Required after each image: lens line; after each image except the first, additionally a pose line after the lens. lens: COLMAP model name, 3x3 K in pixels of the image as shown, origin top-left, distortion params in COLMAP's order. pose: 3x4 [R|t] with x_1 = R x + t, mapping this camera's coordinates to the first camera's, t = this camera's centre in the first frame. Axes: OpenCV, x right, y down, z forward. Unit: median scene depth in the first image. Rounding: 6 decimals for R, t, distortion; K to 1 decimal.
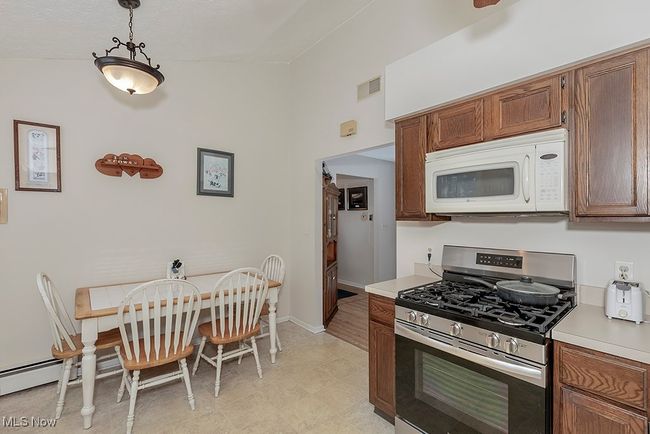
lens RADIAL K [[288.3, 0, 328.1], [0, 288.3, 212.9], [0, 0, 1]] dist [0.012212, -0.000030]
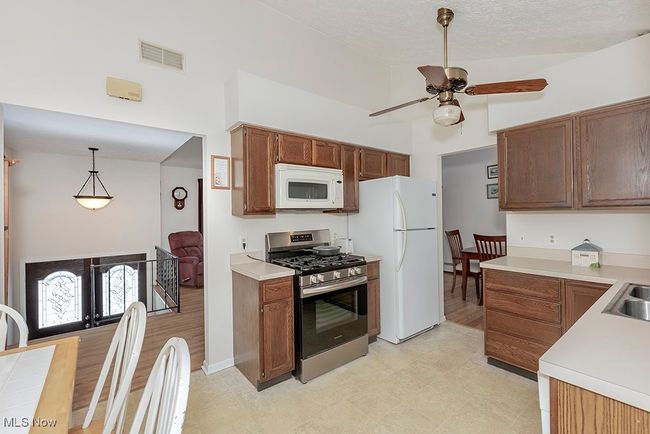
lens RADIAL K [[288.3, 0, 328.1], [0, 288.3, 212.9], [0, 0, 1]] dist [0.012212, -0.000030]
pose [[0.033741, 0.002408, 0.999428, -1.101479], [0.005617, 0.999981, -0.002599, 0.028902], [-0.999415, 0.005701, 0.033727, 0.842367]]
